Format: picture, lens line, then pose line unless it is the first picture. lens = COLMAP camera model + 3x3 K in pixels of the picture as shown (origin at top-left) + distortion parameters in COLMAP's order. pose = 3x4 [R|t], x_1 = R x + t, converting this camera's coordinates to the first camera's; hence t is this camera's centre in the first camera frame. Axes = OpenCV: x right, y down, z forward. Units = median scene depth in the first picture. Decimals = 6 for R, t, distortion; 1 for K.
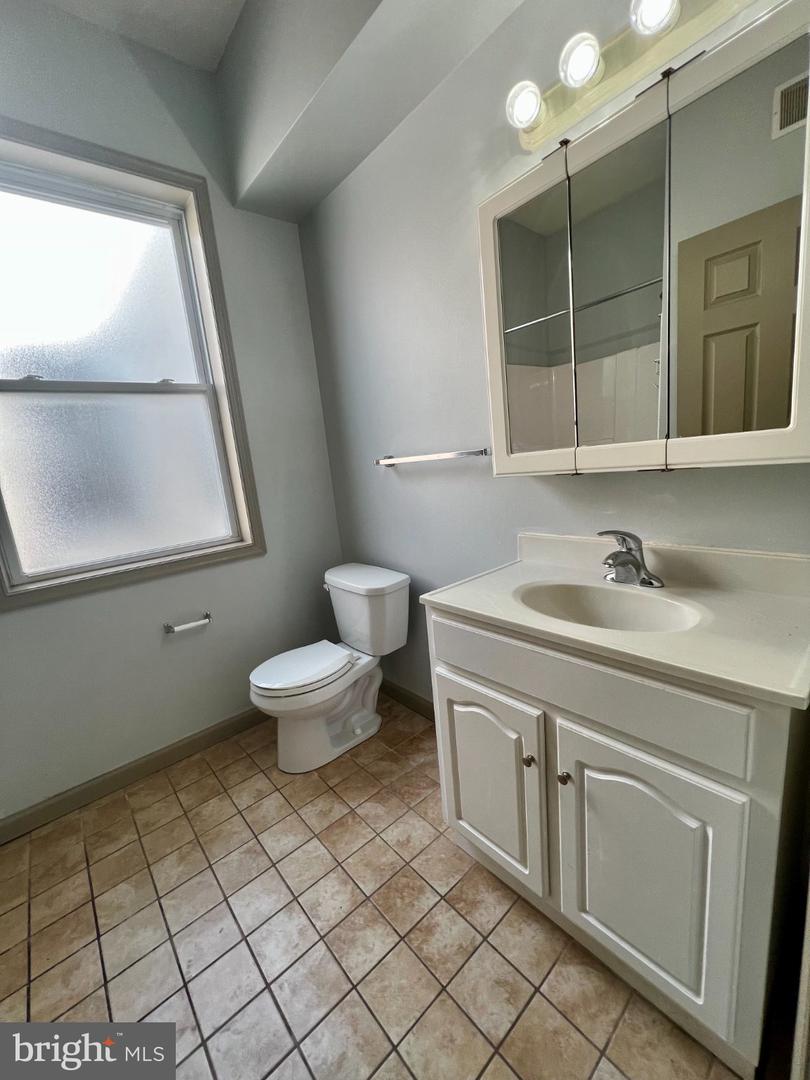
lens RADIAL K [[436.2, 0, 406.5], [0, 436.2, 540.9], [0, 0, 1]] dist [-0.003602, 0.001975]
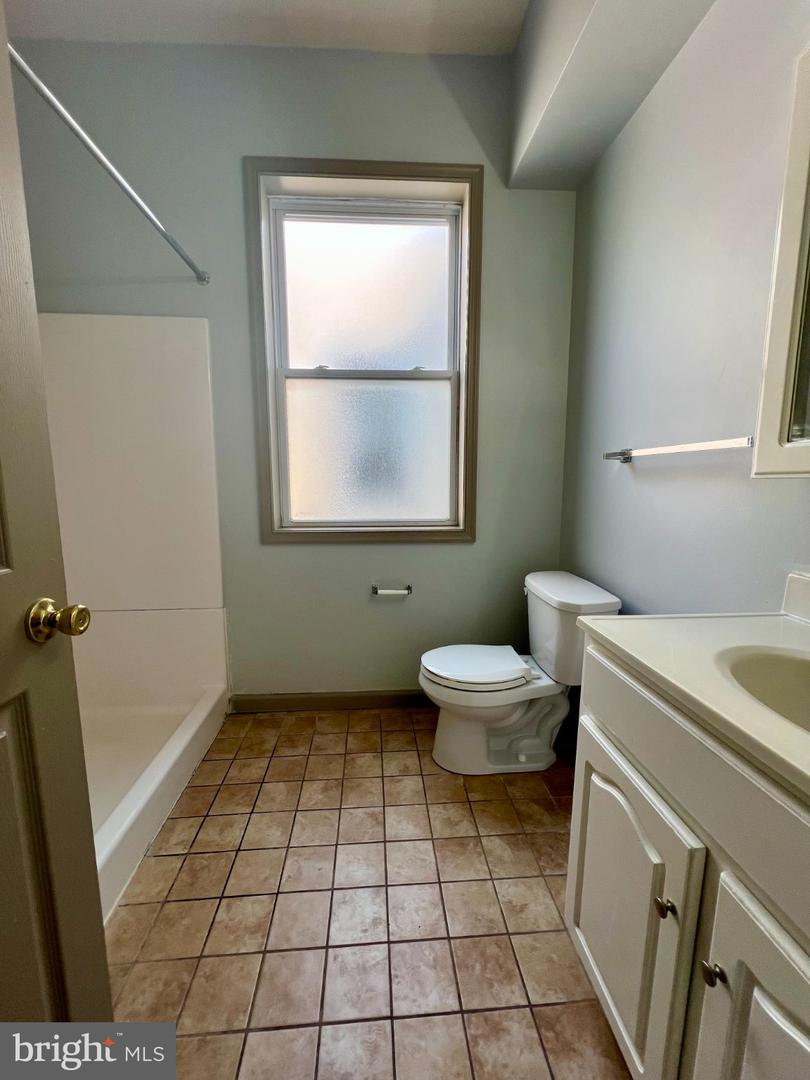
lens RADIAL K [[436.2, 0, 411.2], [0, 436.2, 543.2], [0, 0, 1]] dist [-0.003602, 0.001975]
pose [[0.797263, 0.181783, -0.575610, 0.190783], [-0.188452, 0.980872, 0.048747, 0.015622], [0.573461, 0.069611, 0.816270, 0.174533]]
